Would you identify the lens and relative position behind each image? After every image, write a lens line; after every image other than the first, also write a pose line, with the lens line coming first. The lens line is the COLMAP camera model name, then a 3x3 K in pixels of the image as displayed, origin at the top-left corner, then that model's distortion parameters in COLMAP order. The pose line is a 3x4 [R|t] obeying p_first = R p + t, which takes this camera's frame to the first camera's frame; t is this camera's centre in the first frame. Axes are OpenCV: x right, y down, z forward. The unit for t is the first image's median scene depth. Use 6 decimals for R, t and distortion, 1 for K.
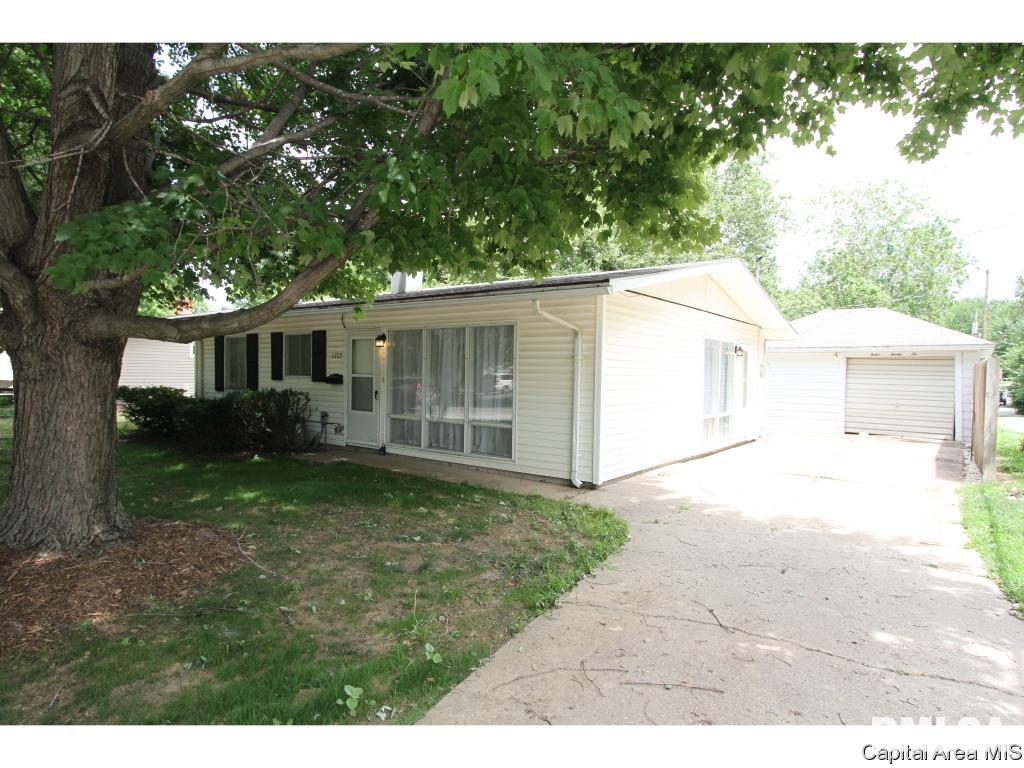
lens RADIAL K [[596.7, 0, 511.7], [0, 596.7, 385.3], [0, 0, 1]] dist [-0.000262, -0.000365]
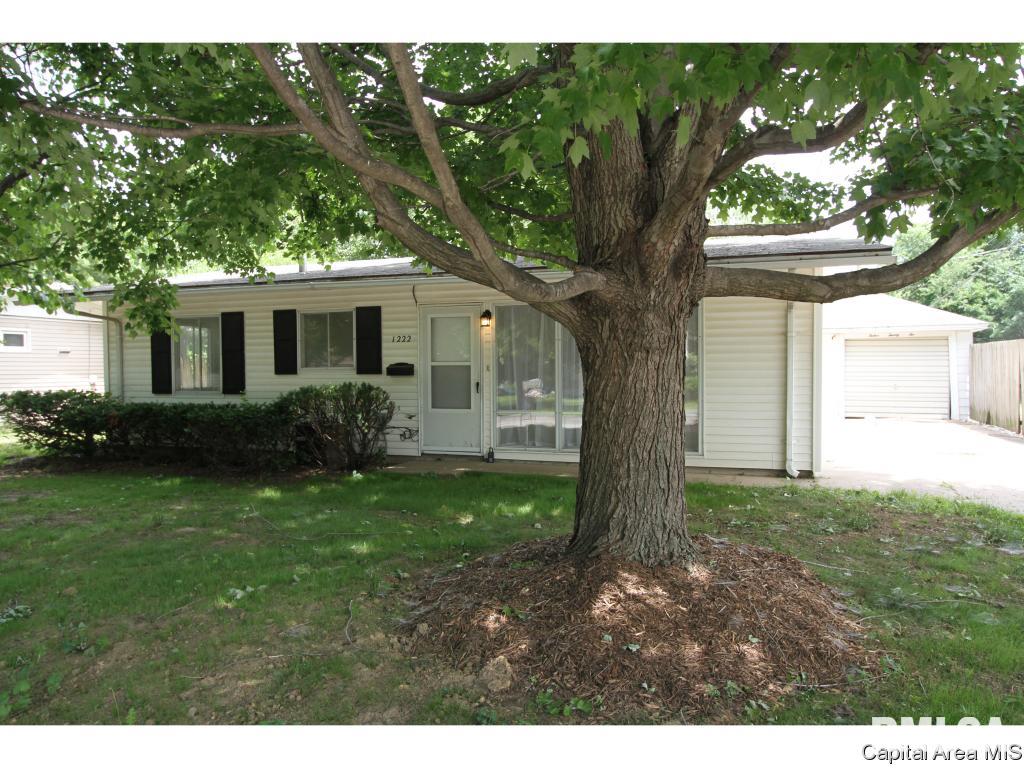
lens RADIAL K [[742.1, 0, 508.8], [0, 742.1, 388.0], [0, 0, 1]] dist [-0.004410, 0.002303]
pose [[0.951697, -0.030055, 0.305564, -0.441837], [0.029268, 0.999546, 0.007155, 0.010253], [-0.305640, 0.002134, 0.952145, 0.041633]]
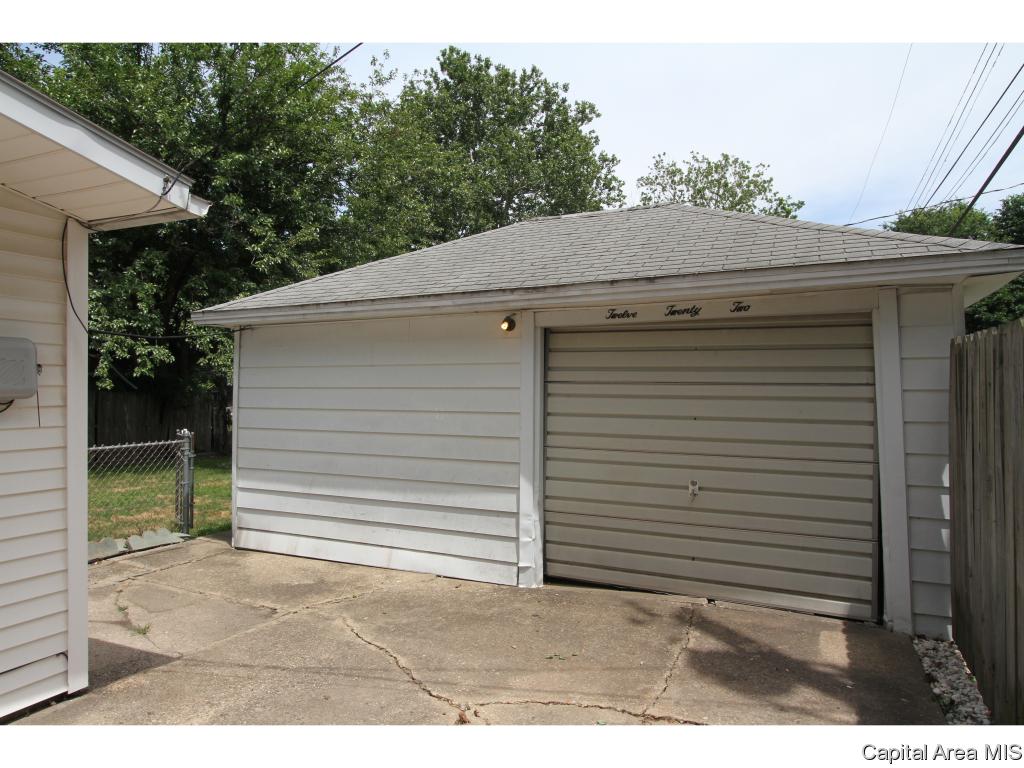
lens RADIAL K [[649.9, 0, 514.2], [0, 649.9, 385.9], [0, 0, 1]] dist [-0.020142, 0.012582]
pose [[0.974545, -0.016458, 0.223588, 0.651480], [0.022257, 0.999478, -0.023438, -0.014512], [-0.223086, 0.027818, 0.974402, 0.942570]]
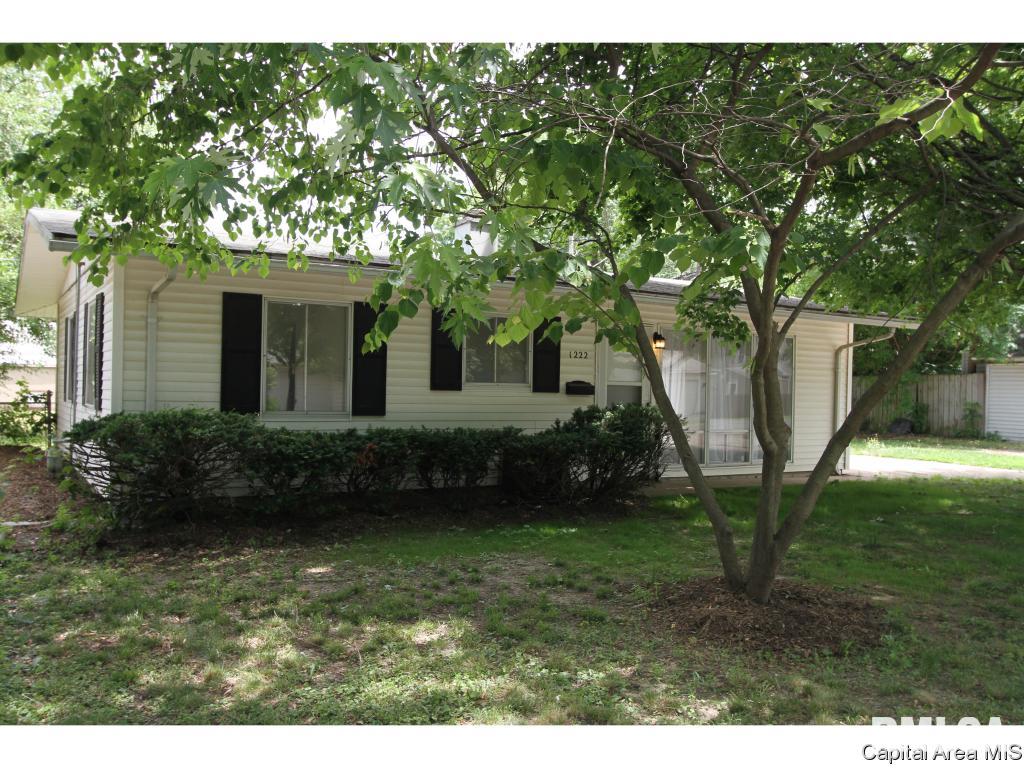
lens RADIAL K [[867.4, 0, 512.7], [0, 867.4, 379.0], [0, 0, 1]] dist [-0.017937, 0.046505]
pose [[0.347258, 0.001595, 0.937768, -1.244079], [0.005857, 0.999975, -0.003870, -0.017179], [-0.937751, 0.006837, 0.347240, 0.692073]]
